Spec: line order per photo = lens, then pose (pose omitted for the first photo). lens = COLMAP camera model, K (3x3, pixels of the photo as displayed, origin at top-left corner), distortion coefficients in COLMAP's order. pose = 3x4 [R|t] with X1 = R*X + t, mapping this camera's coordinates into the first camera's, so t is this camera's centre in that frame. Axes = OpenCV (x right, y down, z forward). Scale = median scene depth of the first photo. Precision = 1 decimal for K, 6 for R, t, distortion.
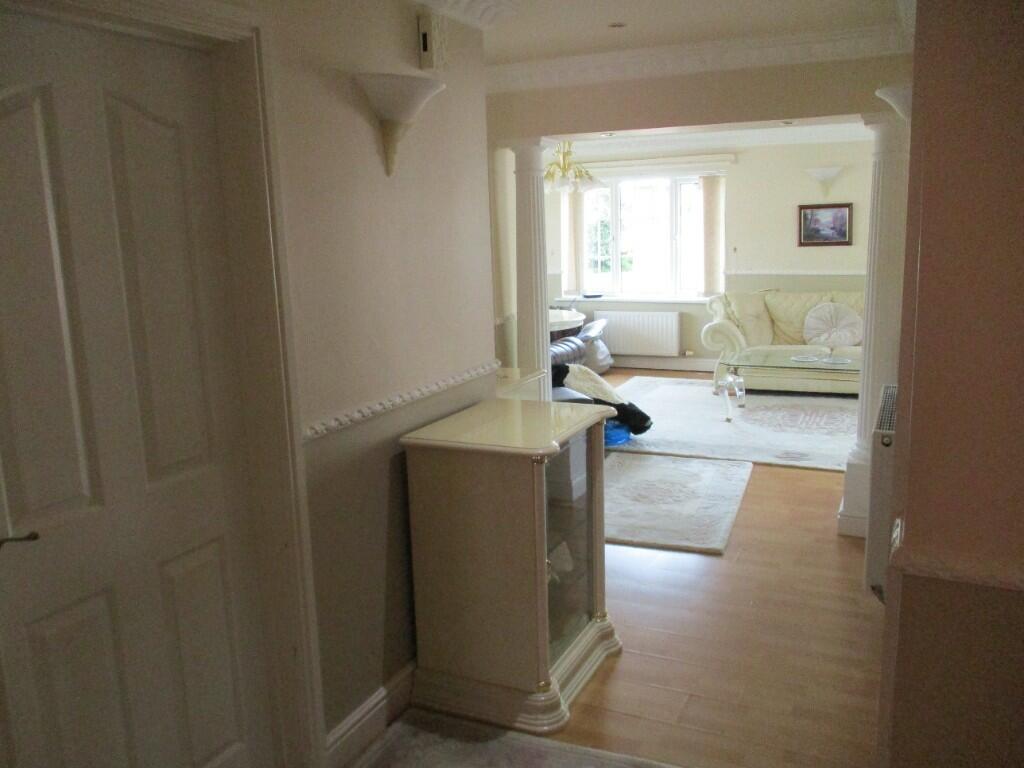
lens RADIAL K [[867.0, 0, 521.0], [0, 867.0, 369.1], [0, 0, 1]] dist [-0.012592, 0.001274]
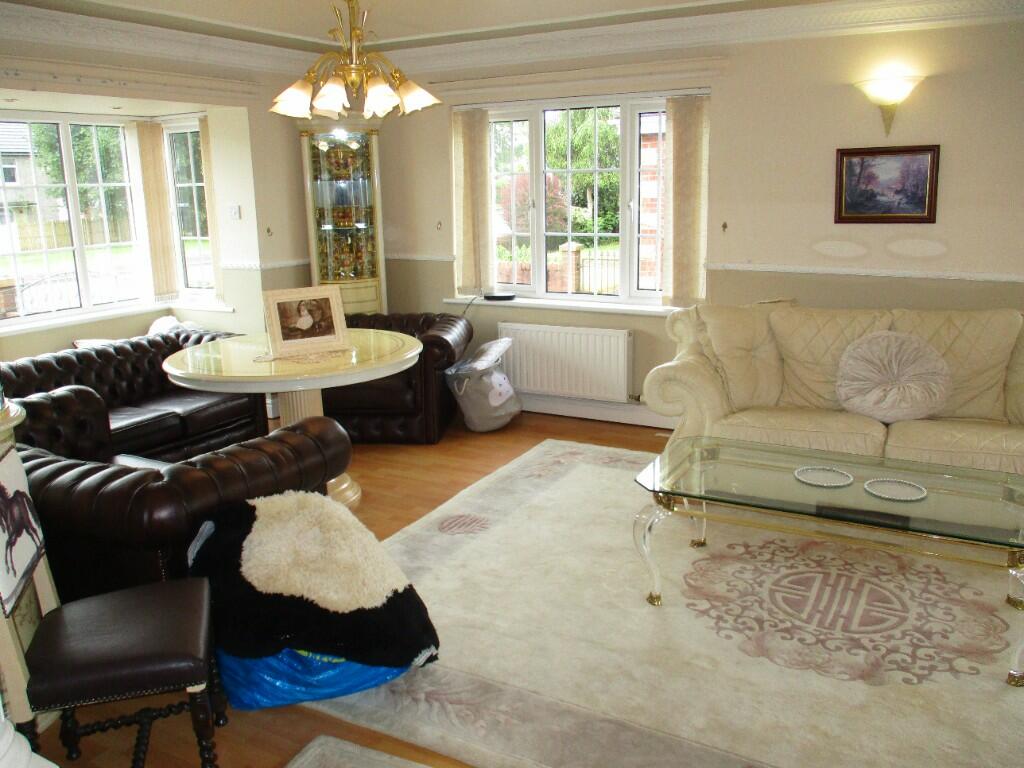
lens RADIAL K [[867.0, 0, 509.5], [0, 867.0, 366.4], [0, 0, 1]] dist [-0.012592, 0.001274]
pose [[0.996814, 0.025226, -0.075660, 0.156110], [-0.022010, 0.998831, 0.043038, -0.069273], [0.076658, -0.041236, 0.996204, 0.425986]]
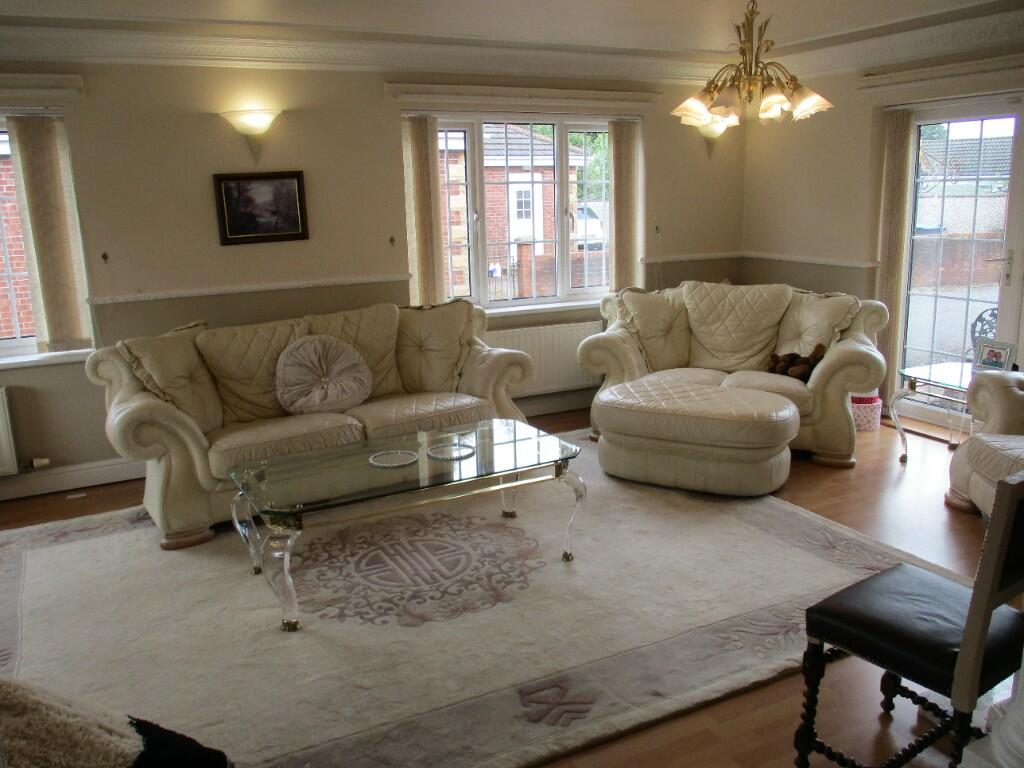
lens RADIAL K [[867.0, 0, 511.6], [0, 867.0, 361.5], [0, 0, 1]] dist [-0.012592, 0.001274]
pose [[0.628242, -0.150988, 0.763227, -0.014207], [0.152754, 0.985832, 0.069289, -0.075669], [-0.762875, 0.073056, 0.642405, 0.486317]]
